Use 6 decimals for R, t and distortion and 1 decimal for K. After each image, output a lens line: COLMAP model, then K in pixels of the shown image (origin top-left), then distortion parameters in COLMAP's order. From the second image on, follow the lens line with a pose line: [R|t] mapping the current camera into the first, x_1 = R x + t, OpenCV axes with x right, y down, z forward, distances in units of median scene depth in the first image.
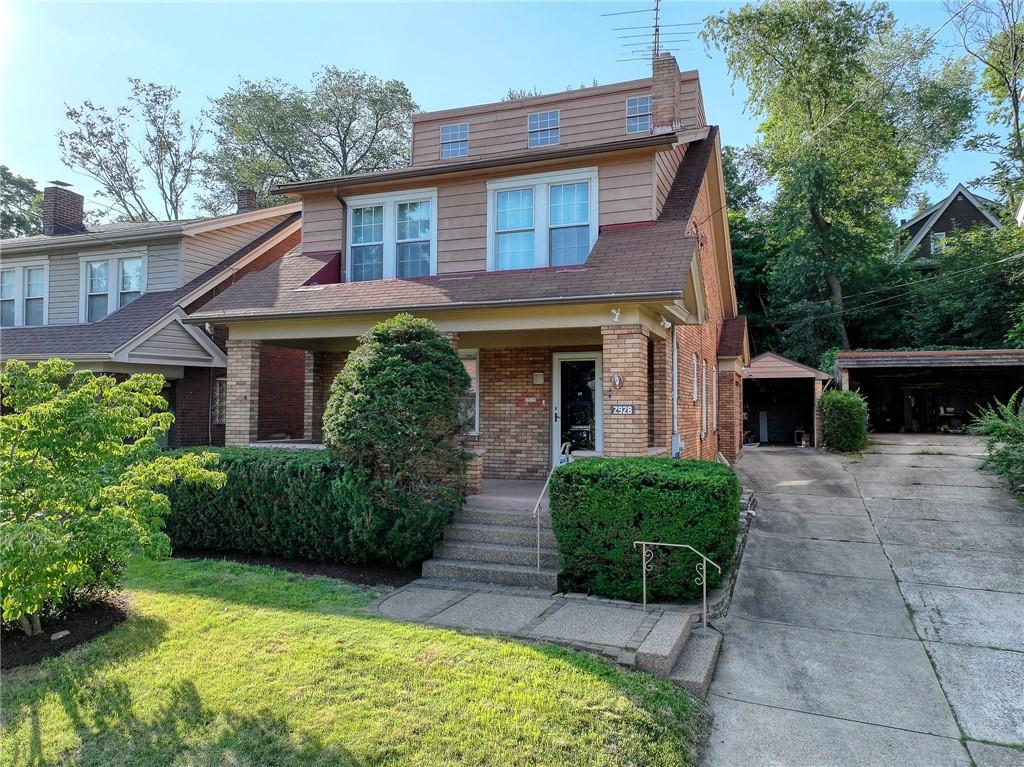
lens RADIAL K [[712.8, 0, 512.0], [0, 712.8, 383.5], [0, 0, 1]] dist [0.001435, 0.005432]
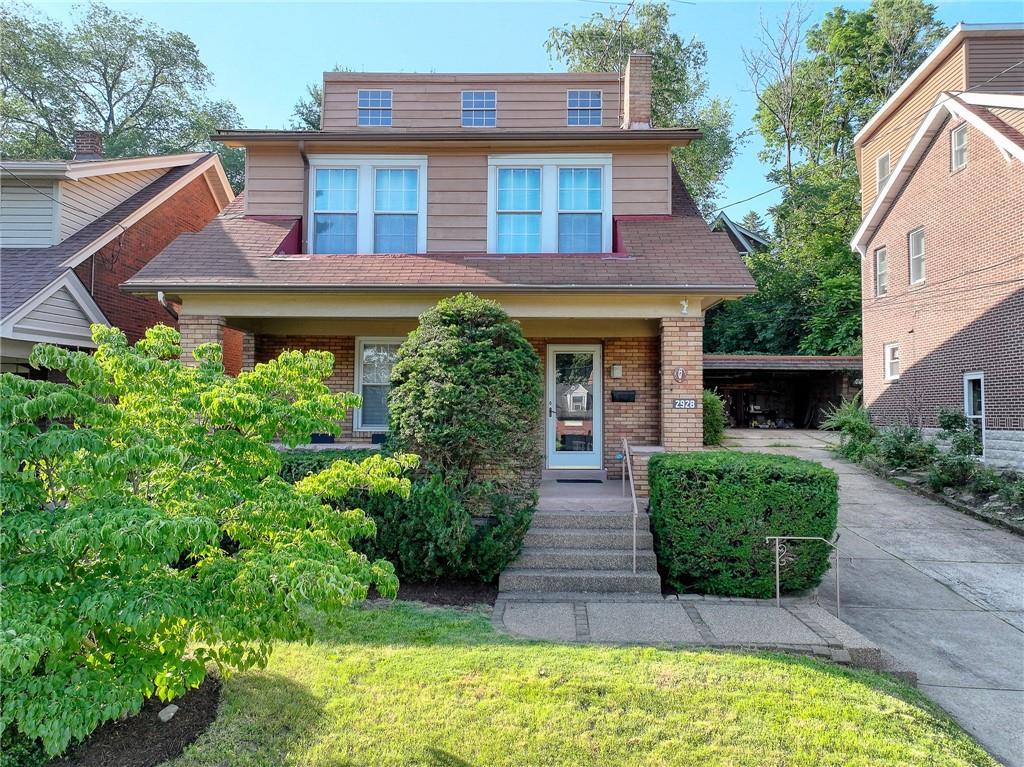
lens RADIAL K [[715.3, 0, 512.0], [0, 715.3, 383.5], [0, 0, 1]] dist [0.004784, 0.006653]
pose [[0.941011, 0.014763, 0.338055, -0.395176], [-0.015552, 0.999879, -0.000373, 0.012720], [-0.338019, -0.004907, 0.941126, 0.150835]]
